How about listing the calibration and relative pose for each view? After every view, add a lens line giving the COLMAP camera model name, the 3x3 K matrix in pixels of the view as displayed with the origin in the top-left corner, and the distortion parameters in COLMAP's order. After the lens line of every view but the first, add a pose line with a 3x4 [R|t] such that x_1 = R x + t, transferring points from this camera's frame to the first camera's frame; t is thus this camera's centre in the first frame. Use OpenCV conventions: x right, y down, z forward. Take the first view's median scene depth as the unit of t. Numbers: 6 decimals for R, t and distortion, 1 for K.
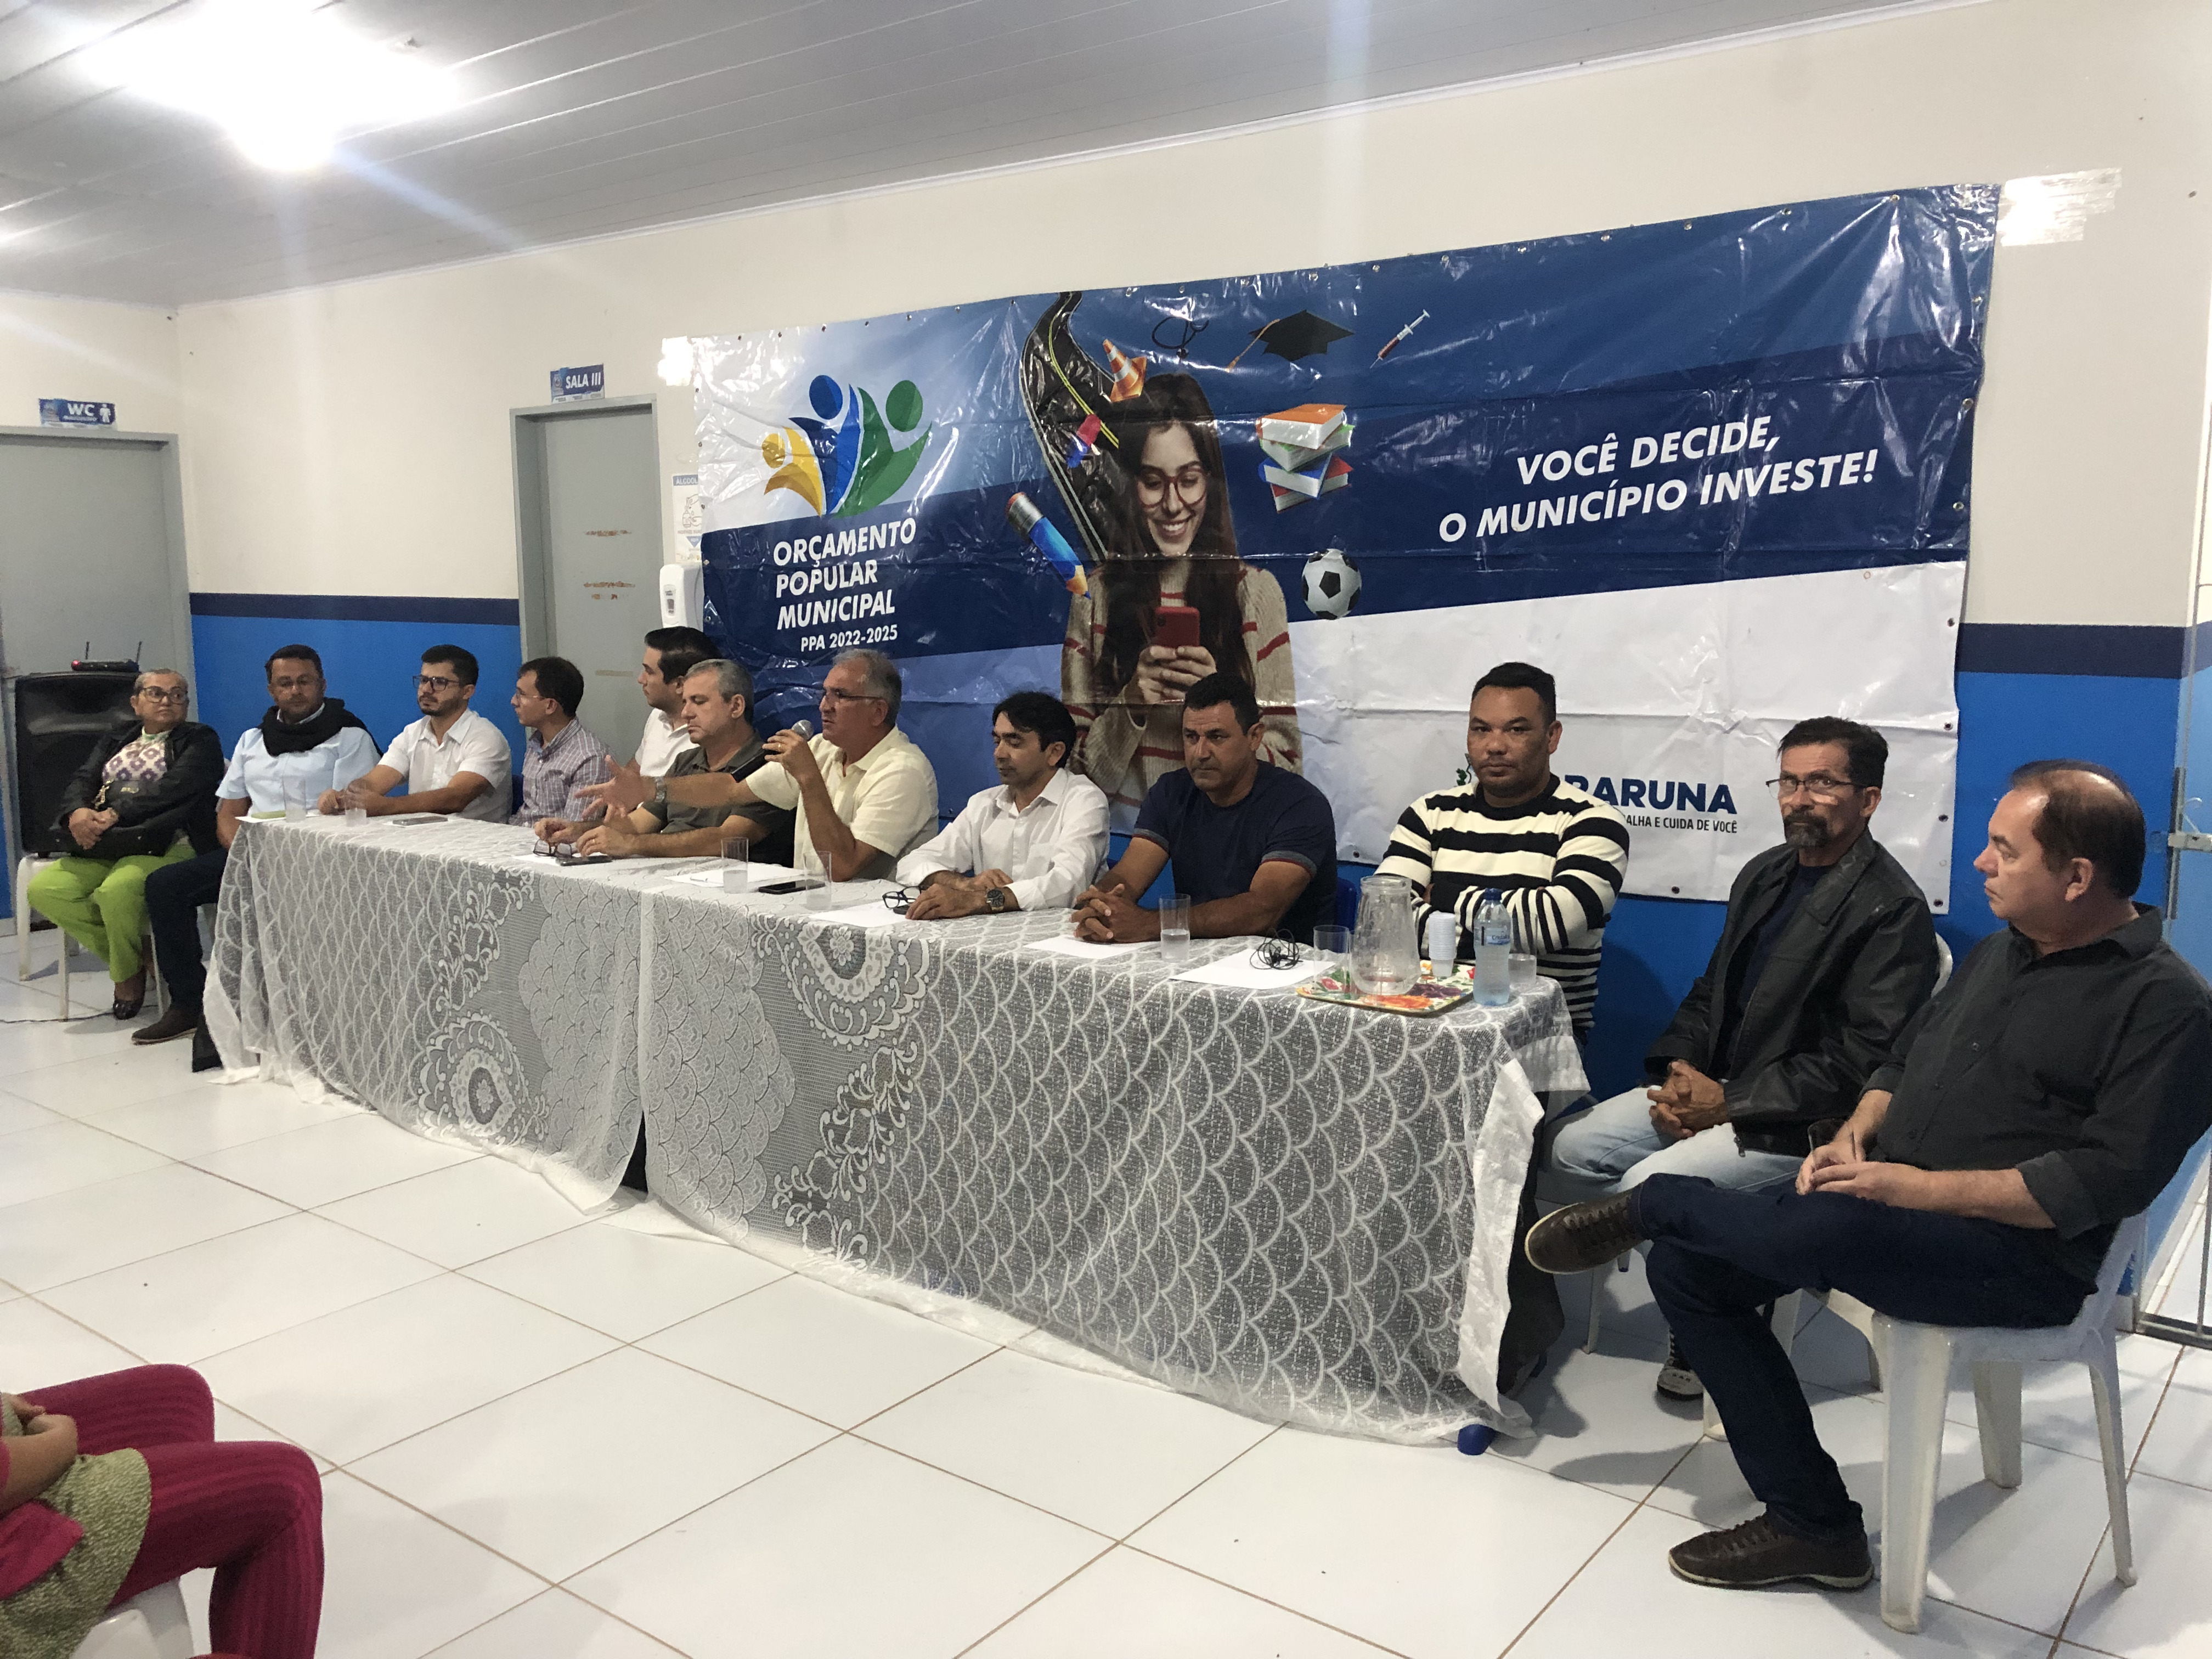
lens RADIAL K [[1794.1, 0, 1103.4], [0, 1794.1, 831.4], [0, 0, 1]] dist [0.090259, -0.017879]
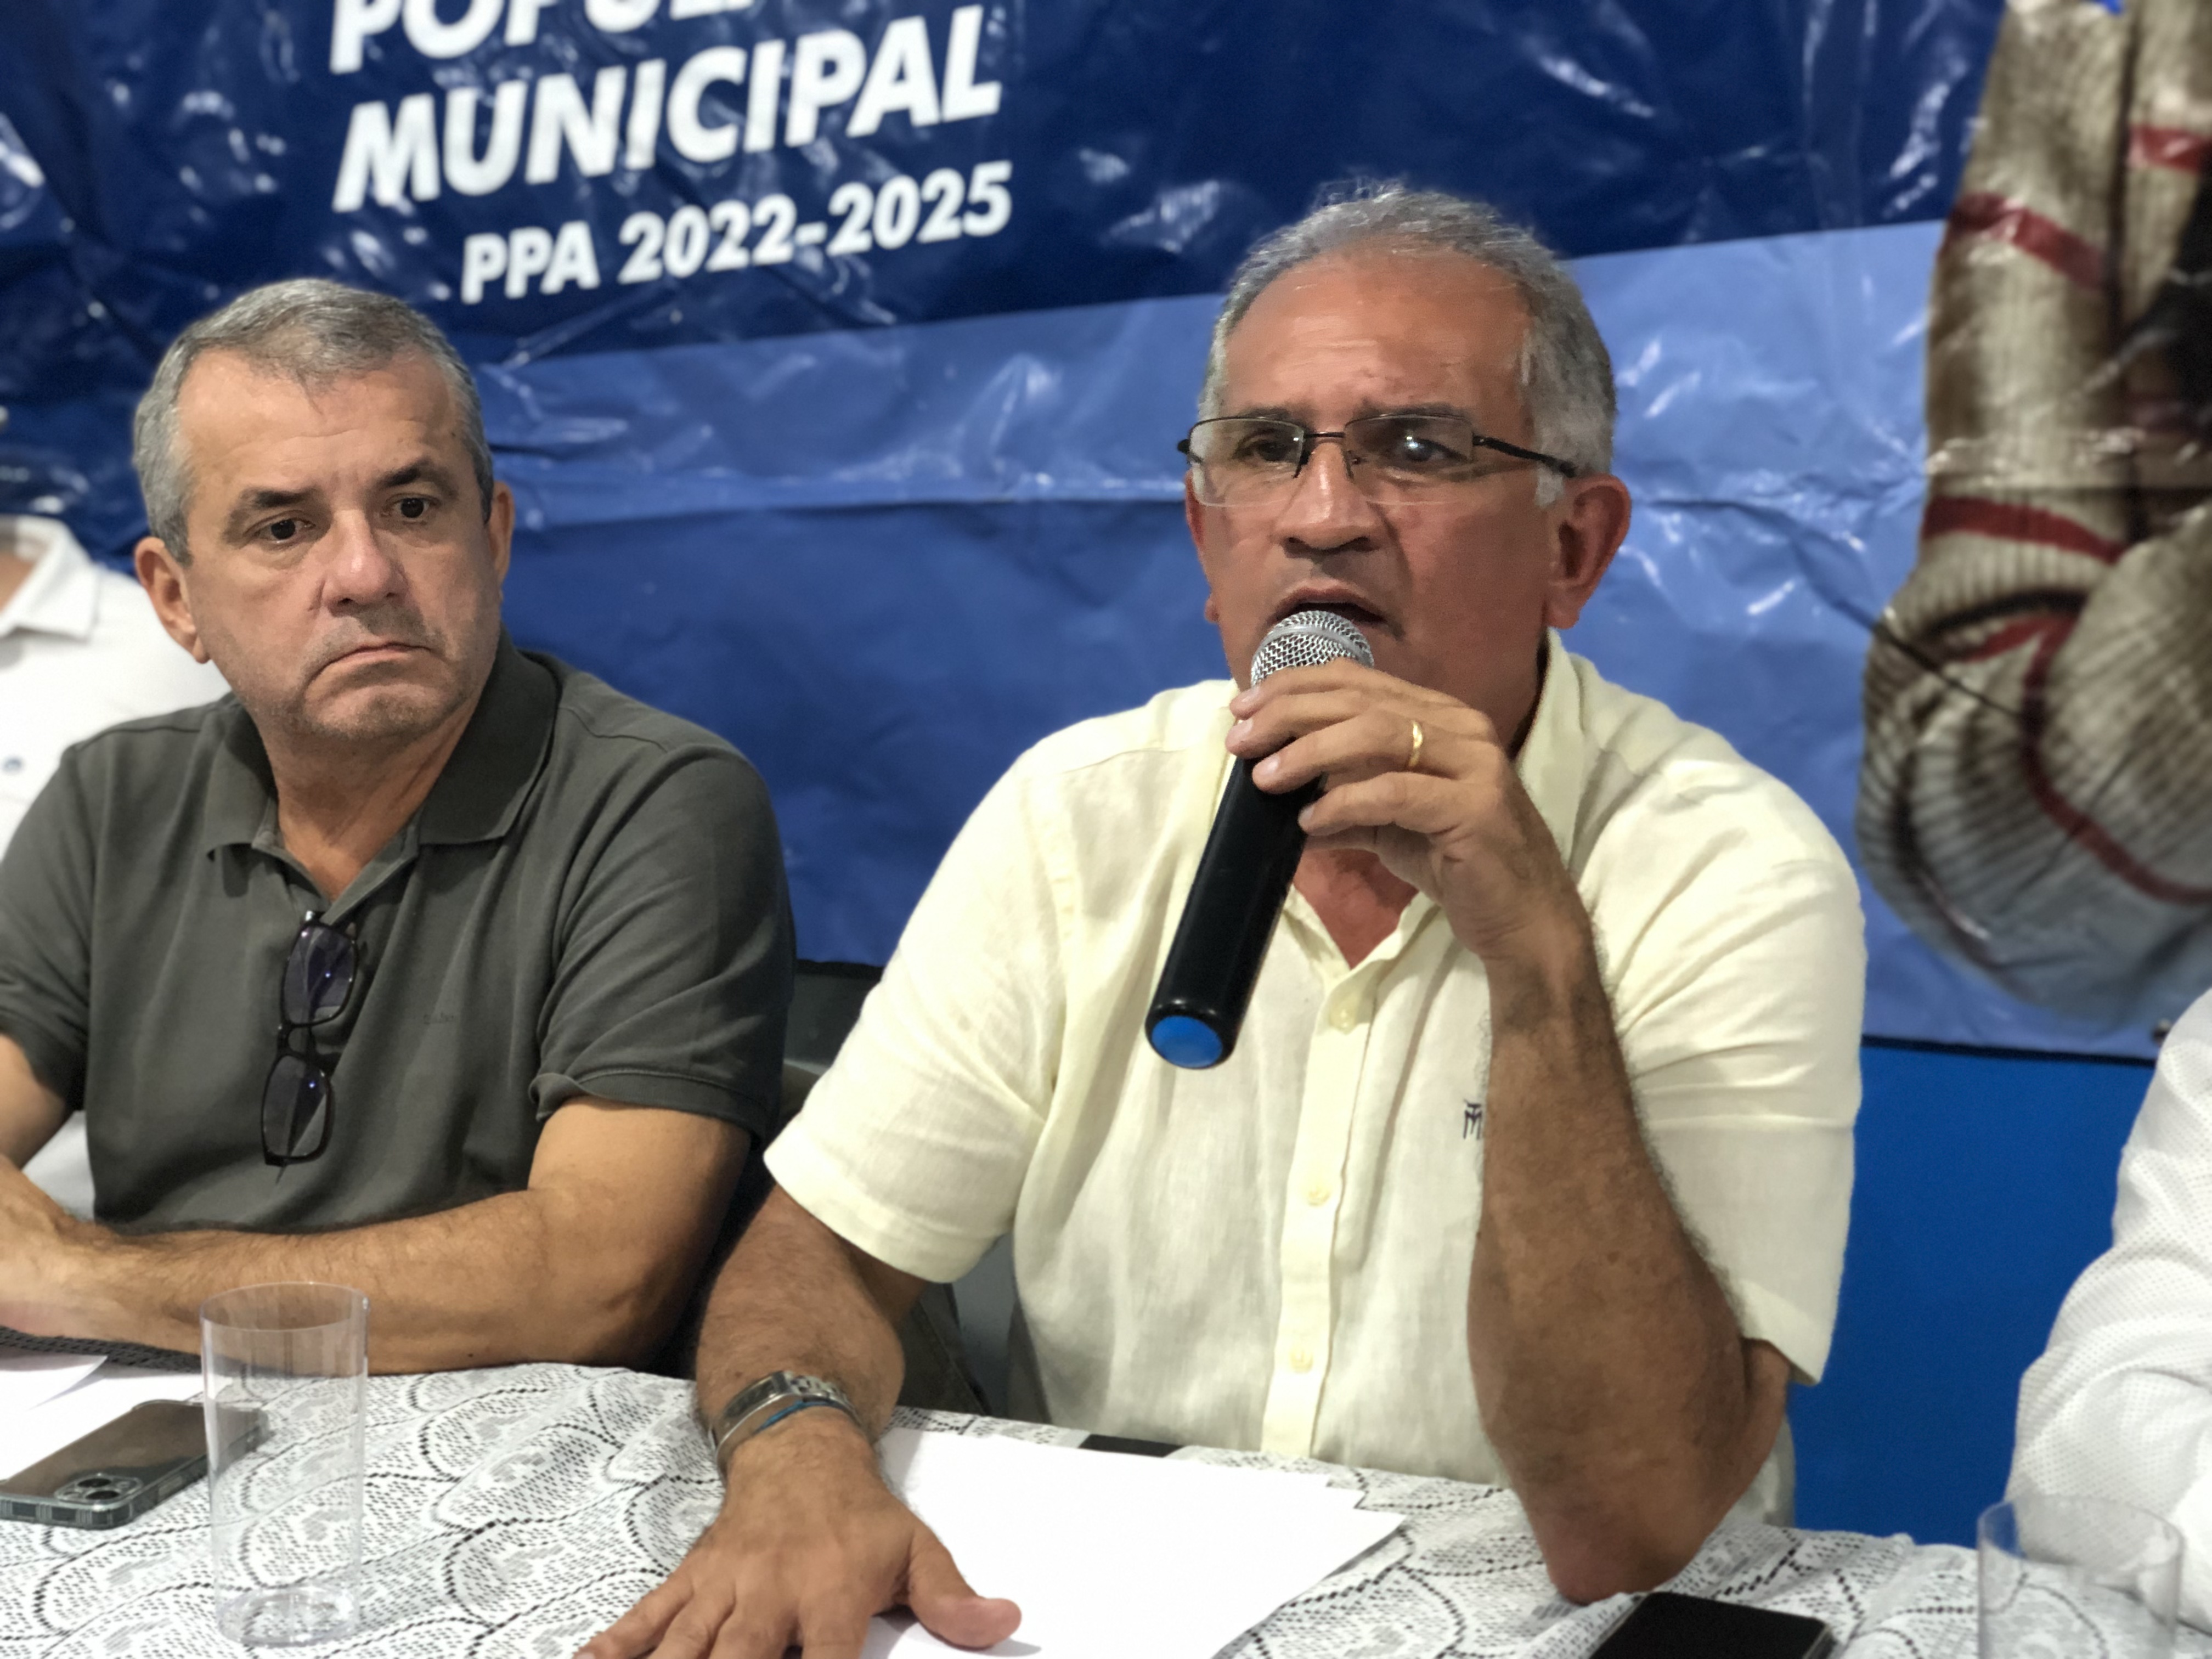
lens RADIAL K [[3407.3, 0, 1110.0], [0, 3407.3, 827.7], [0, 0, 1]] dist [0.086592, 0.000000]
pose [[0.957310, -0.041810, 0.286025, -0.252118], [0.038307, 0.999107, 0.017834, -0.042018], [-0.286515, -0.006115, 0.958056, 0.638314]]
